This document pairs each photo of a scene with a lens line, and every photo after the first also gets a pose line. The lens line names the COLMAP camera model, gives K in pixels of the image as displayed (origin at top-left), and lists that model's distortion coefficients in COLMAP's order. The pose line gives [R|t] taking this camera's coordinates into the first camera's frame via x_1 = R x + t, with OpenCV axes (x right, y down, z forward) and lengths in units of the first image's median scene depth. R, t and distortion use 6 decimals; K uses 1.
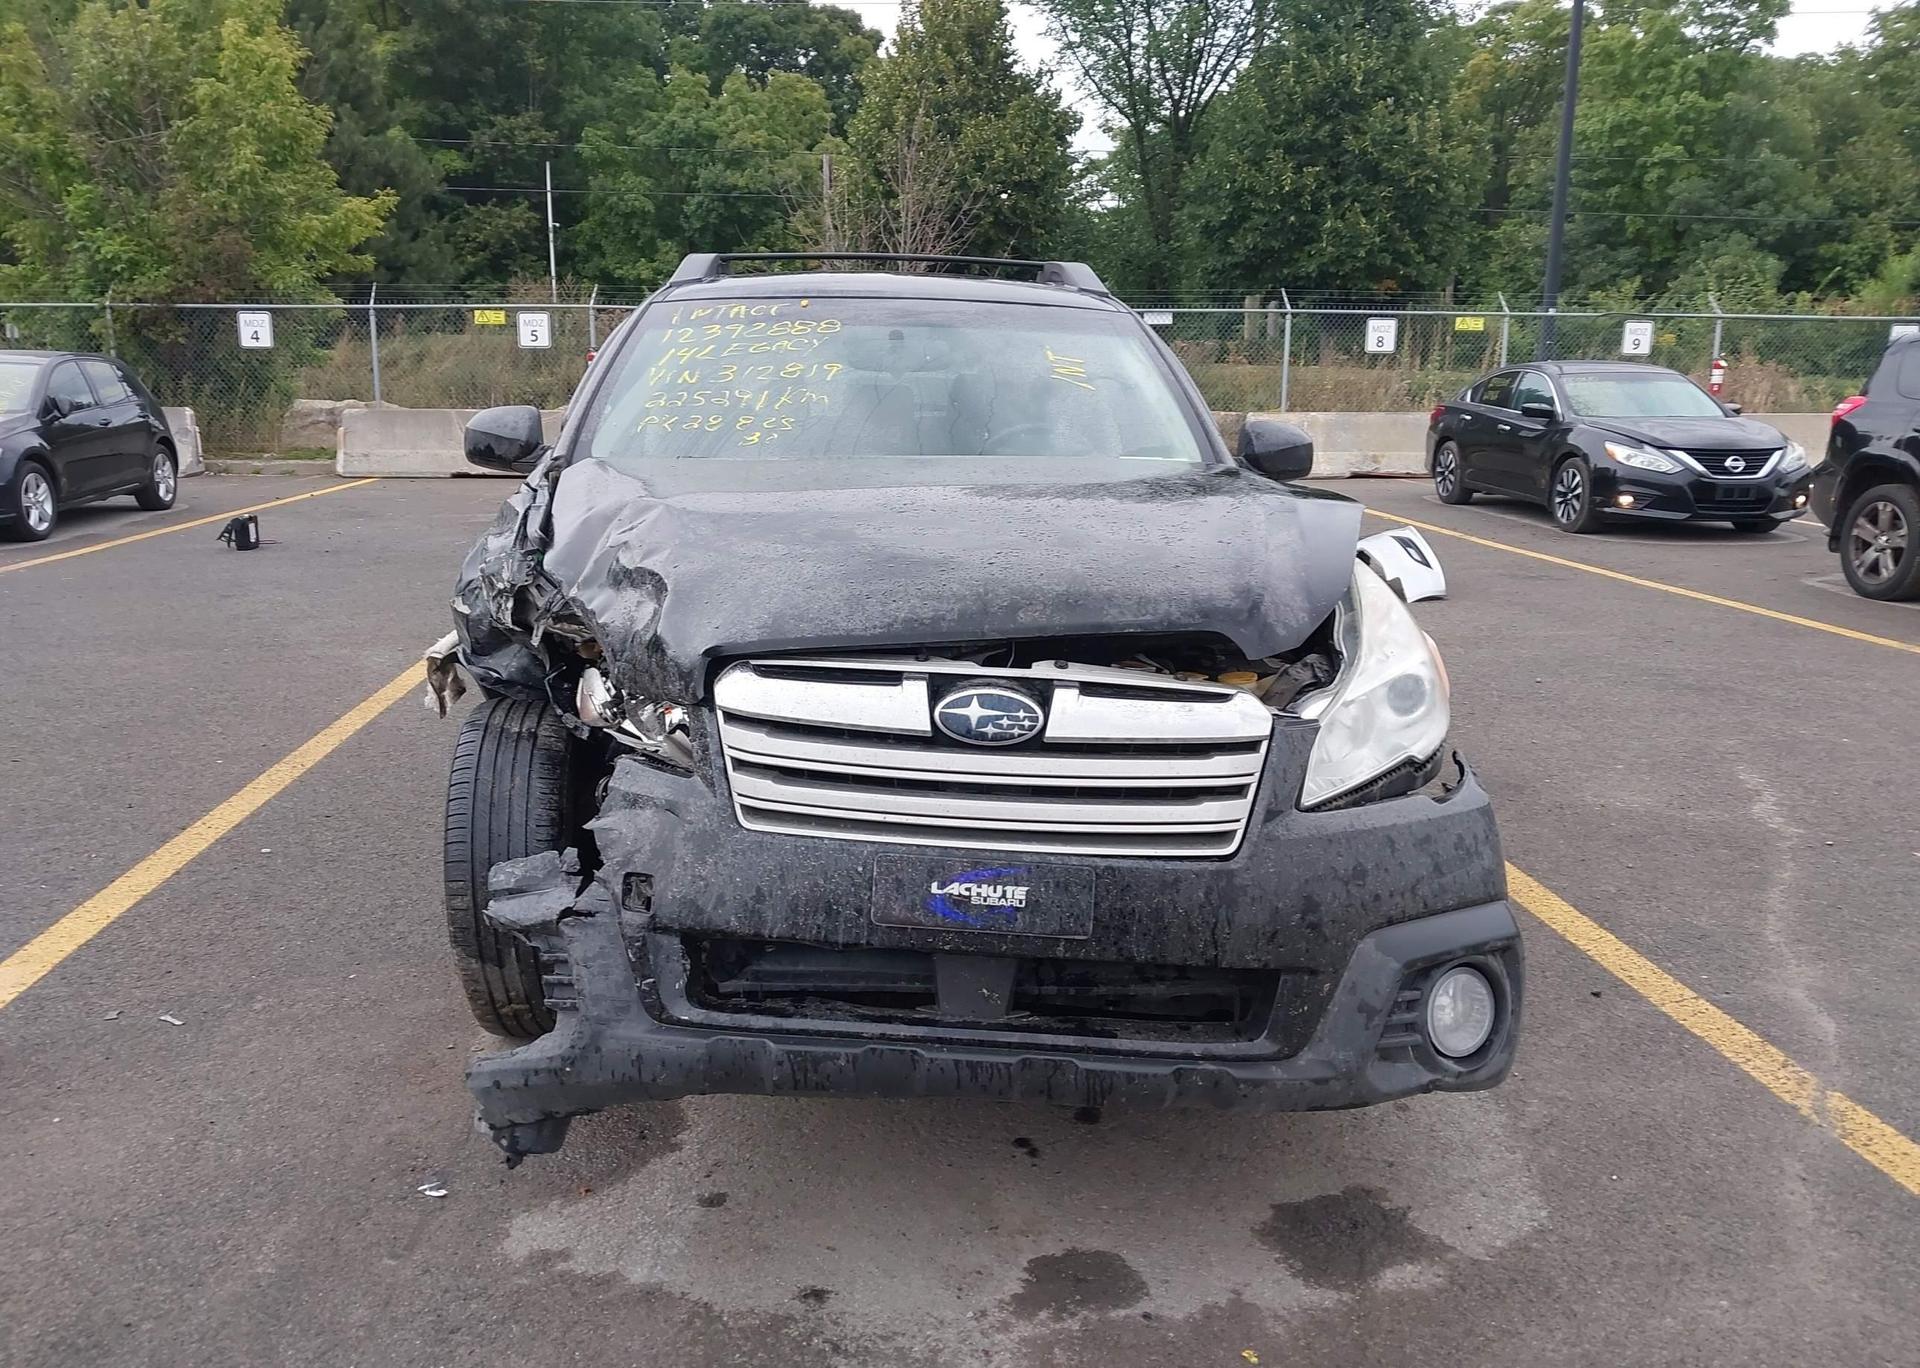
lens RADIAL K [[1529.2, 0, 927.5], [0, 1529.2, 683.8], [0, 0, 1]] dist [0.017459, -0.014790]
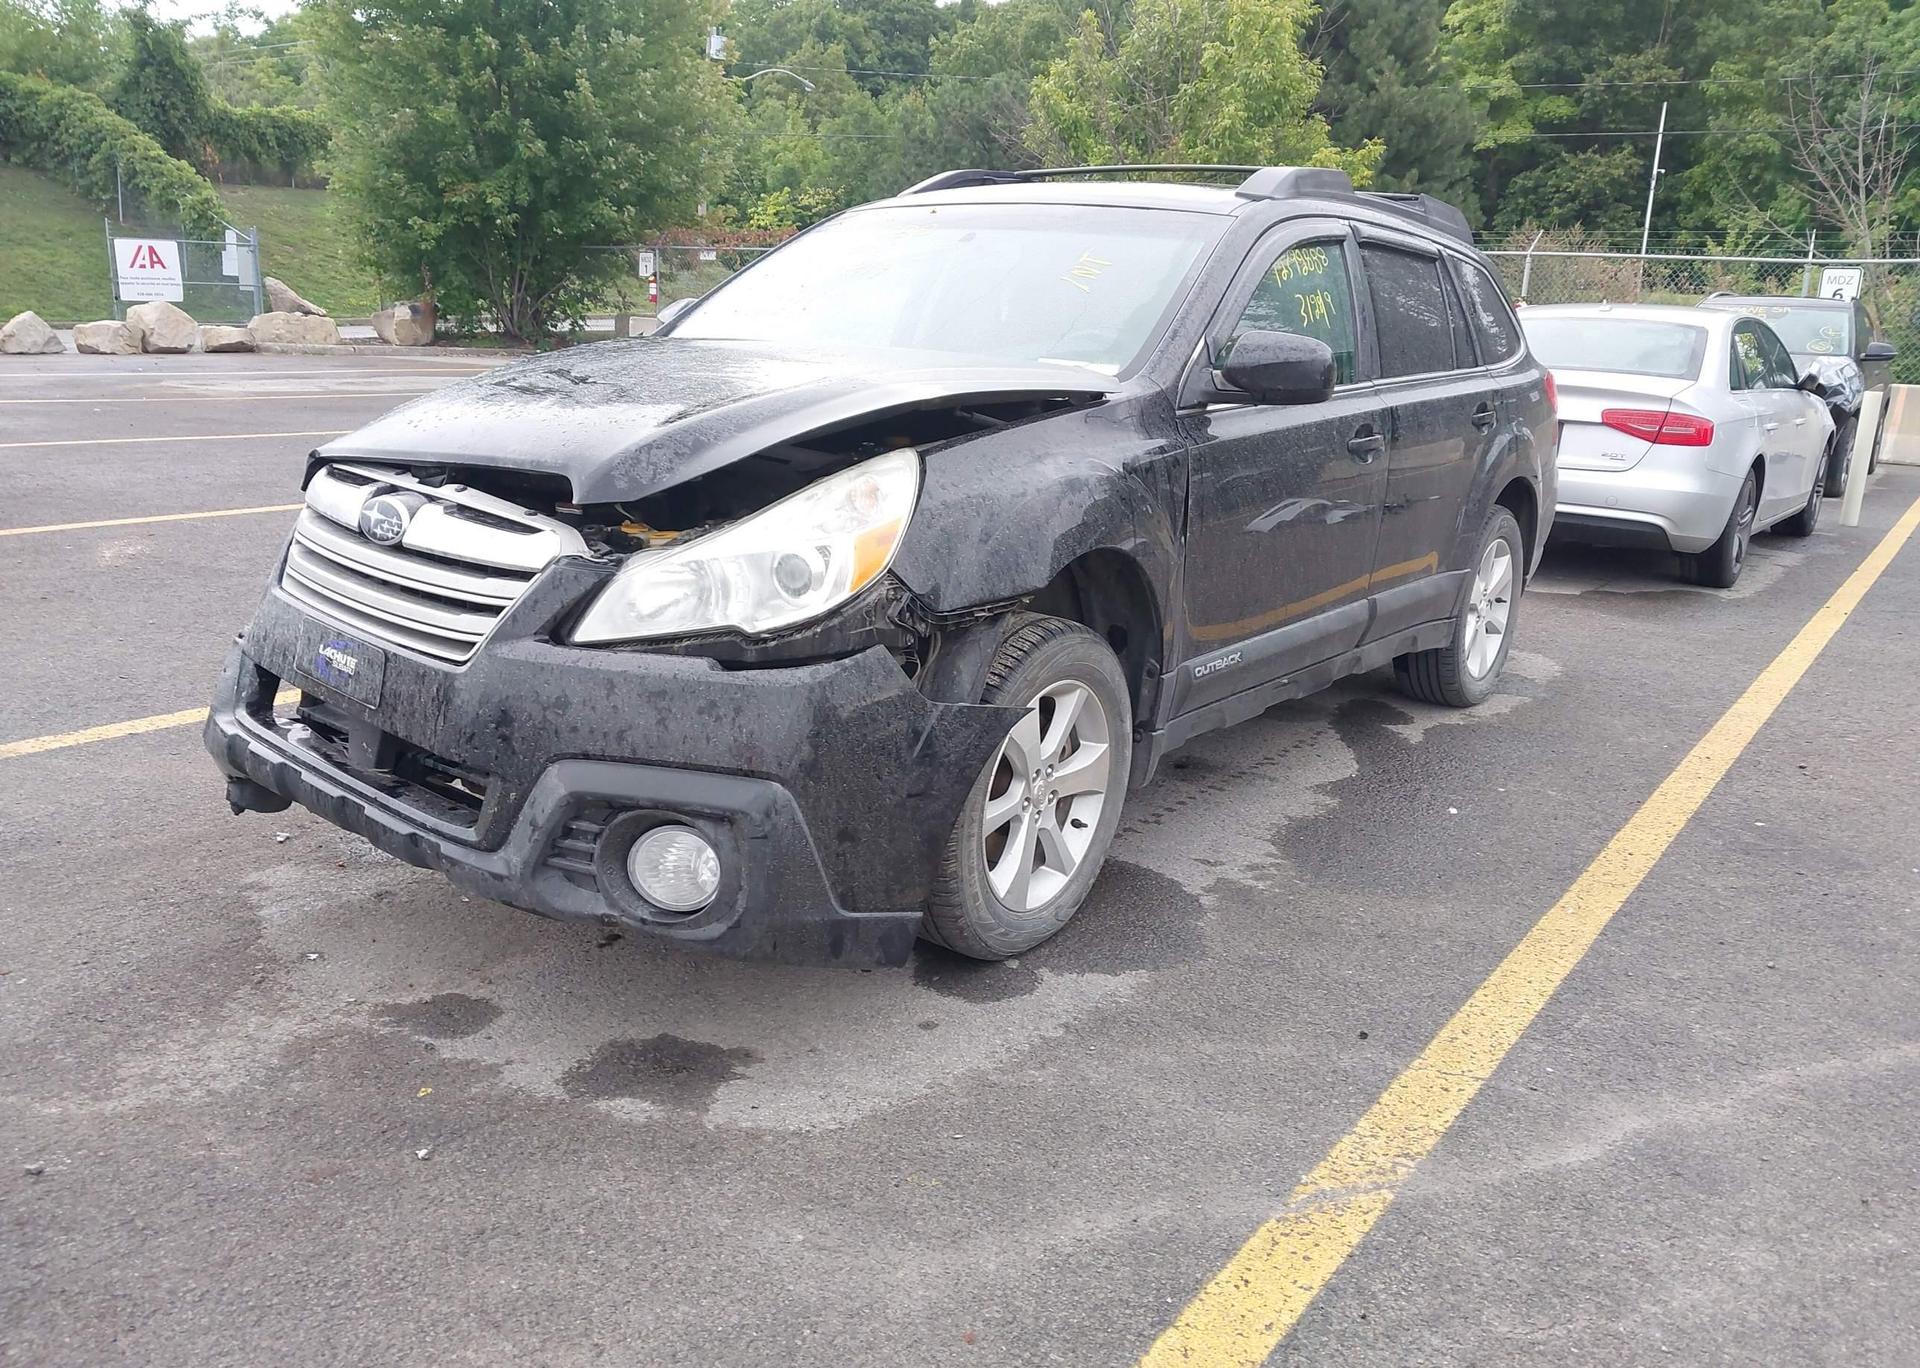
lens RADIAL K [[1517.6, 0, 928.6], [0, 1517.6, 690.9], [0, 0, 1]] dist [0.042806, -0.049704]
pose [[0.767396, 0.179997, -0.615389, 0.085844], [-0.160621, 0.983151, 0.087268, -0.001570], [0.620728, 0.031875, 0.783378, 0.023881]]
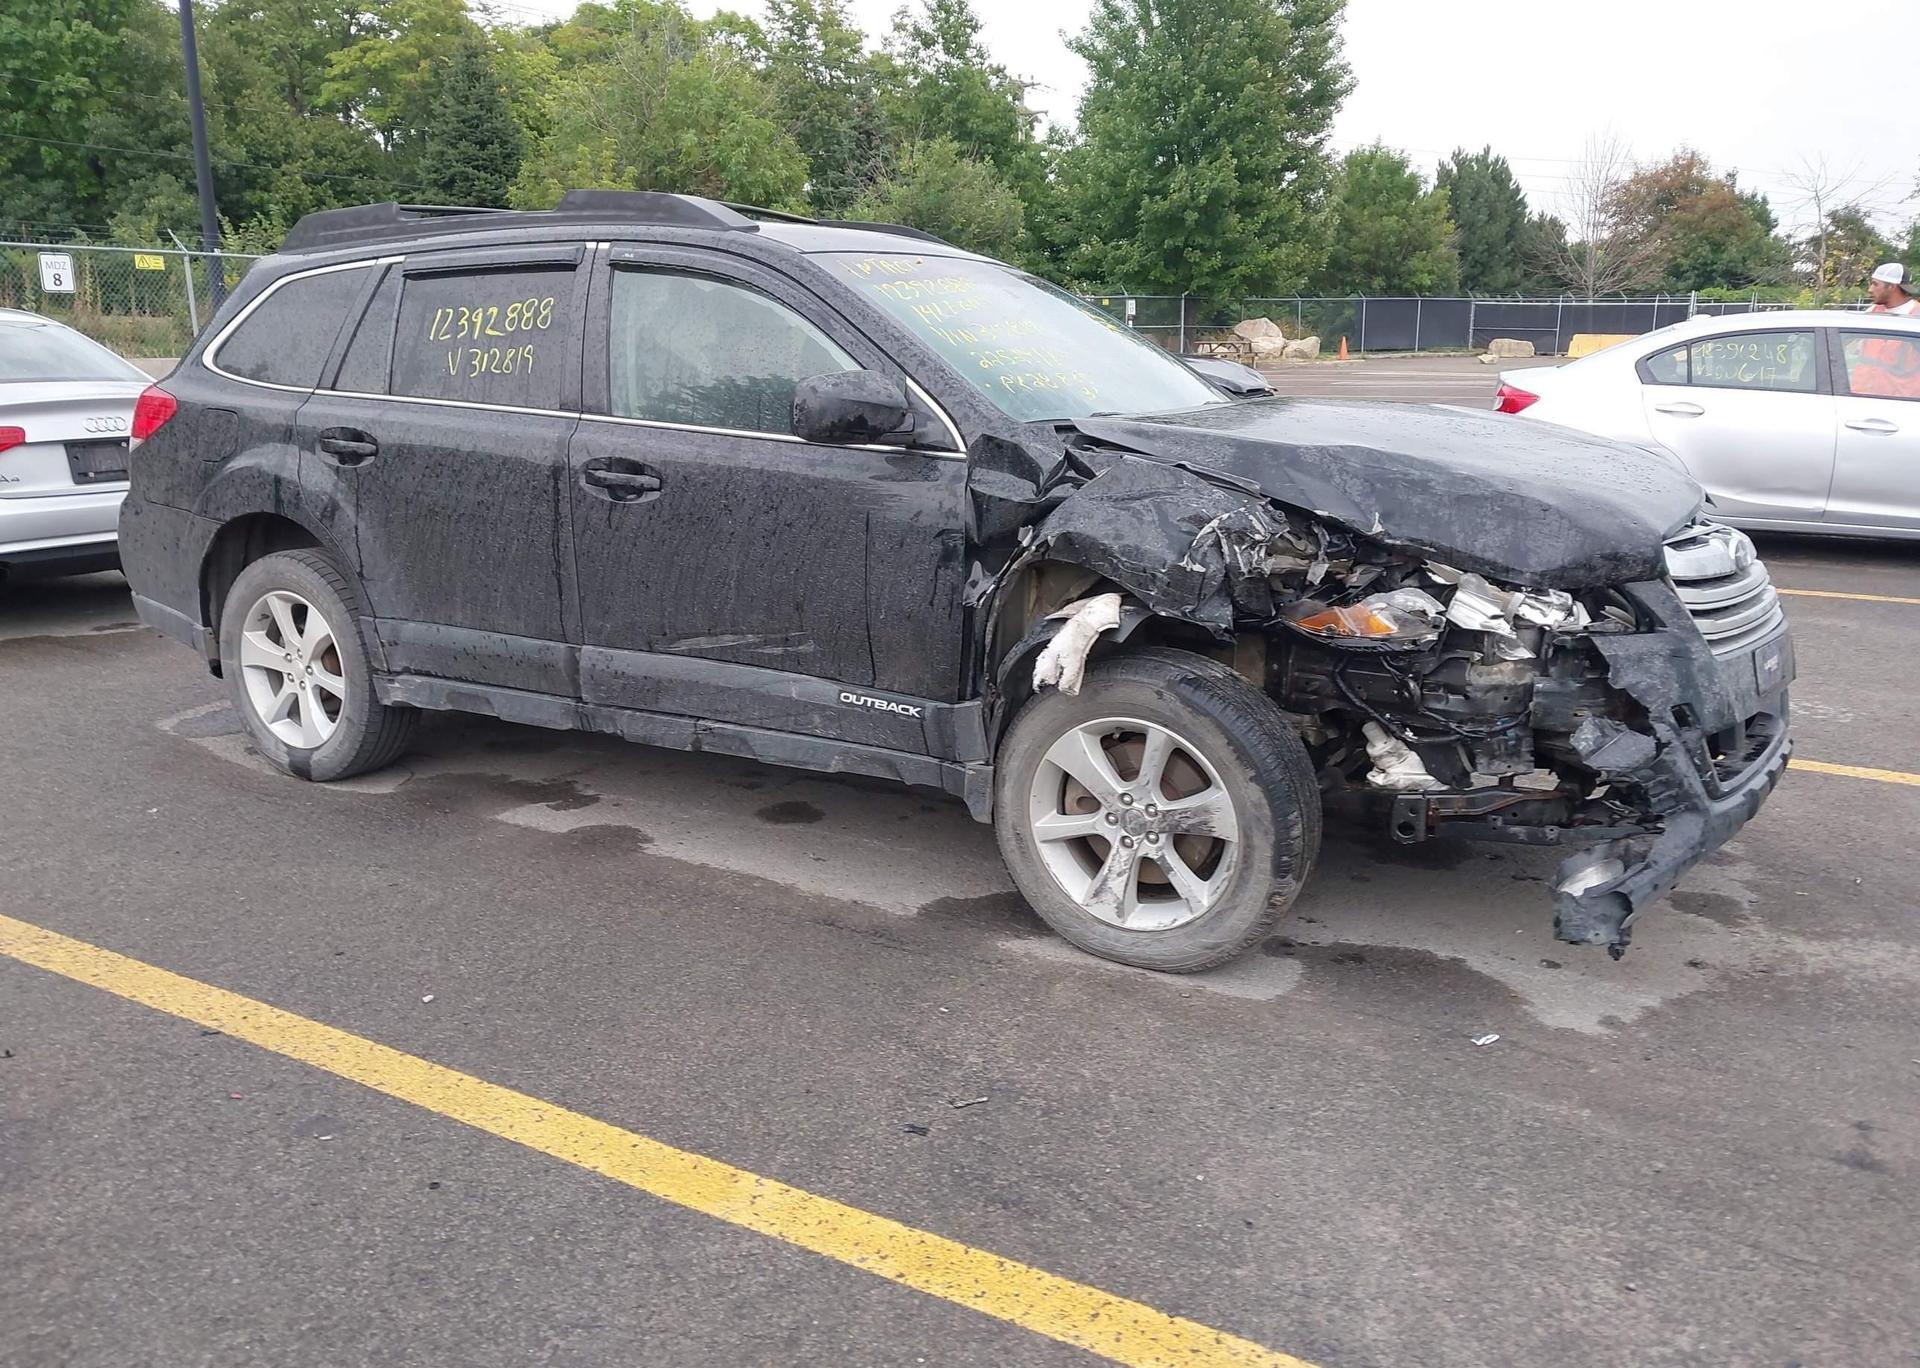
lens RADIAL K [[1529.2, 0, 927.5], [0, 1529.2, 683.8], [0, 0, 1]] dist [0.017459, -0.014790]
pose [[0.562756, -0.190641, 0.804339, -0.128335], [0.160449, 0.979728, 0.119953, -0.012818], [-0.810902, 0.061551, 0.581937, 0.057263]]
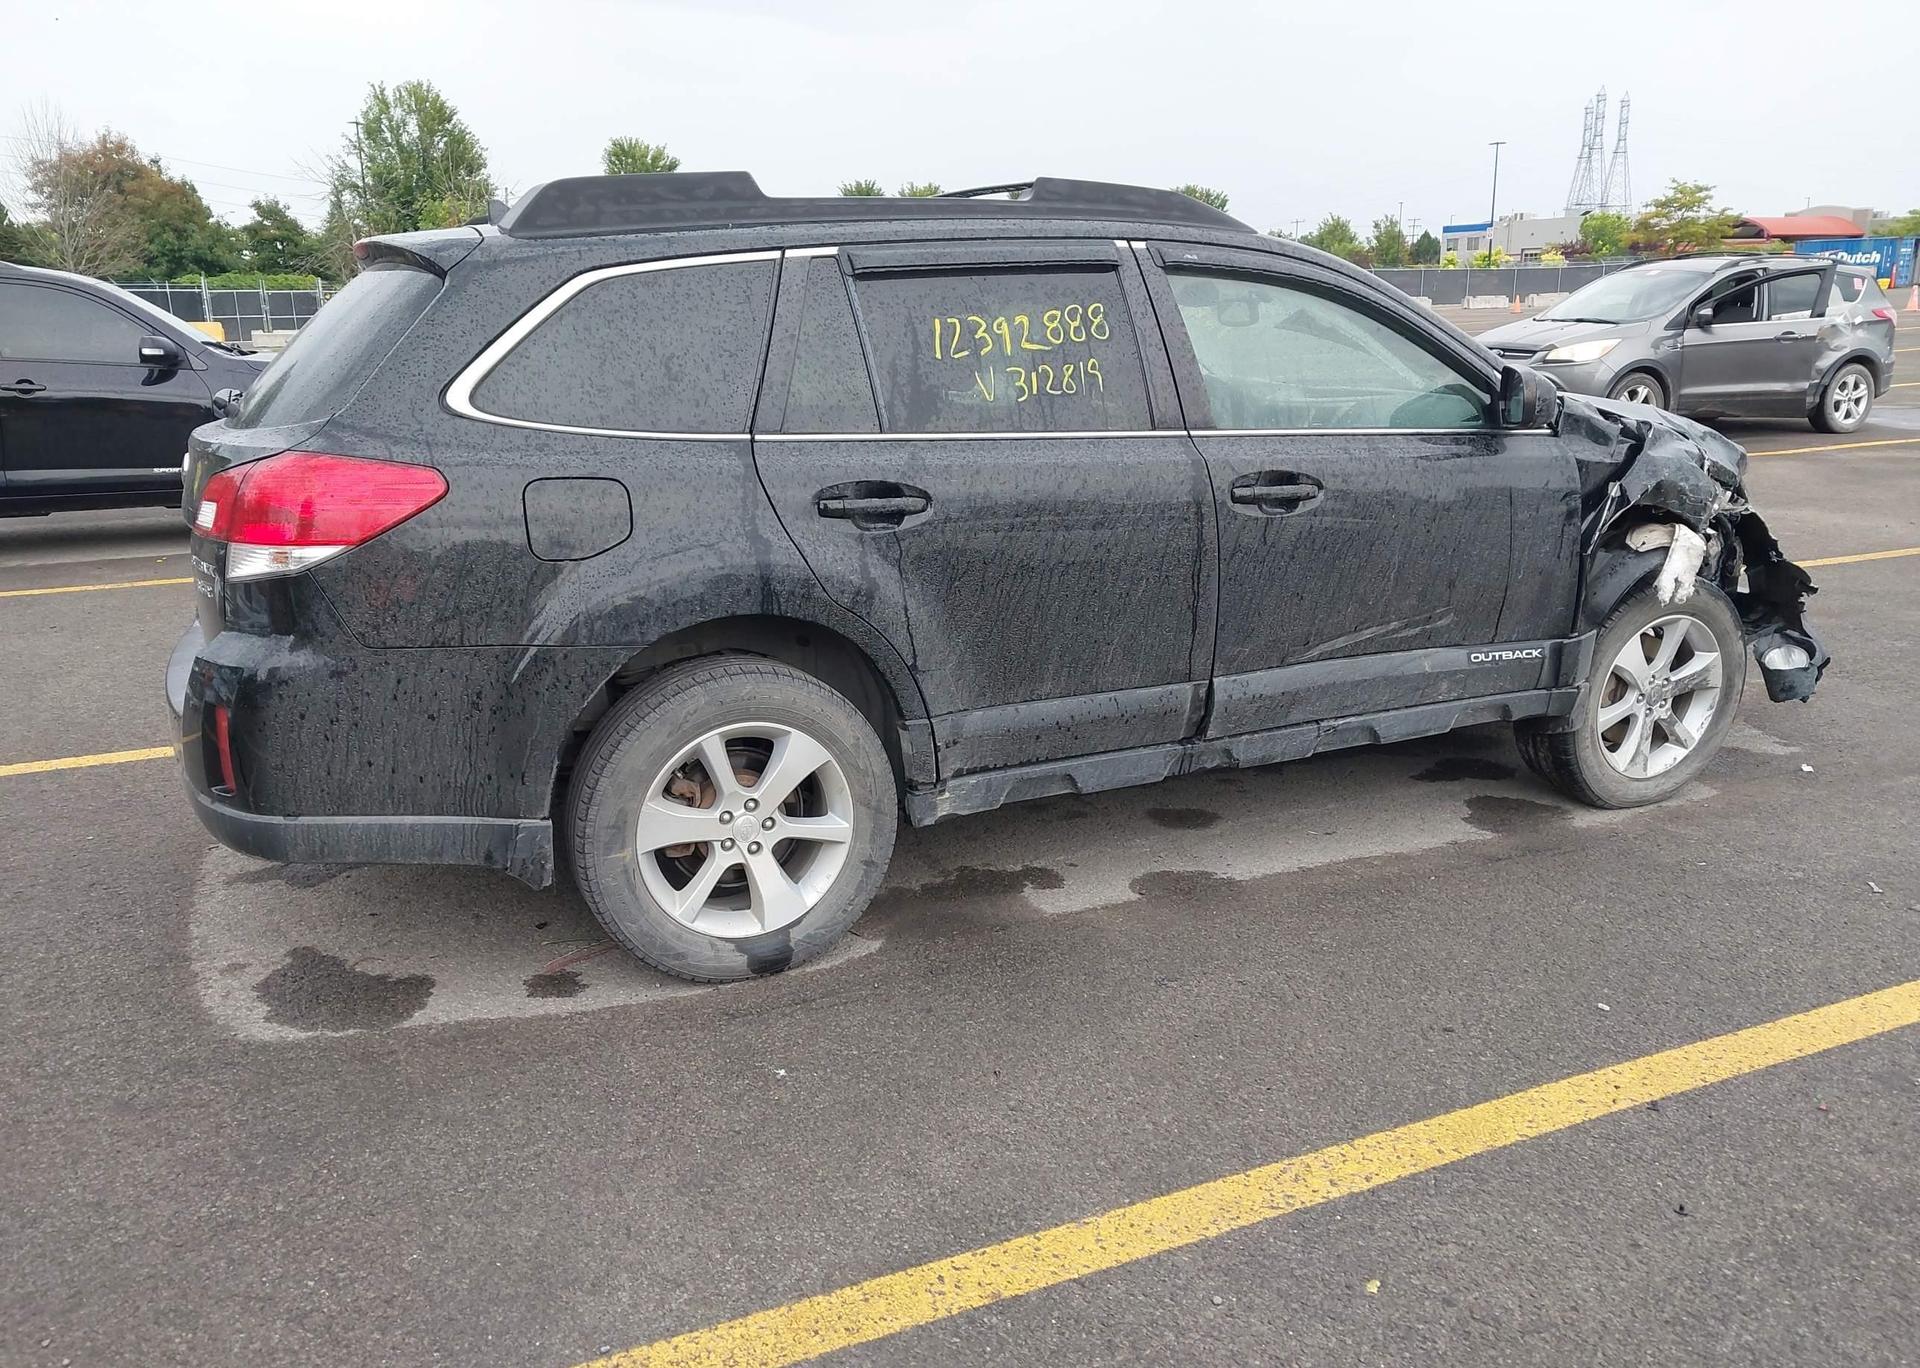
lens RADIAL K [[1512.6, 0, 925.0], [0, 1512.6, 681.3], [0, 0, 1]] dist [0.093699, -0.119409]
pose [[-0.357470, -0.222924, 0.906929, -0.140711], [0.191104, 0.933087, 0.304678, -0.047333], [-0.914163, 0.282231, -0.290949, 0.219643]]
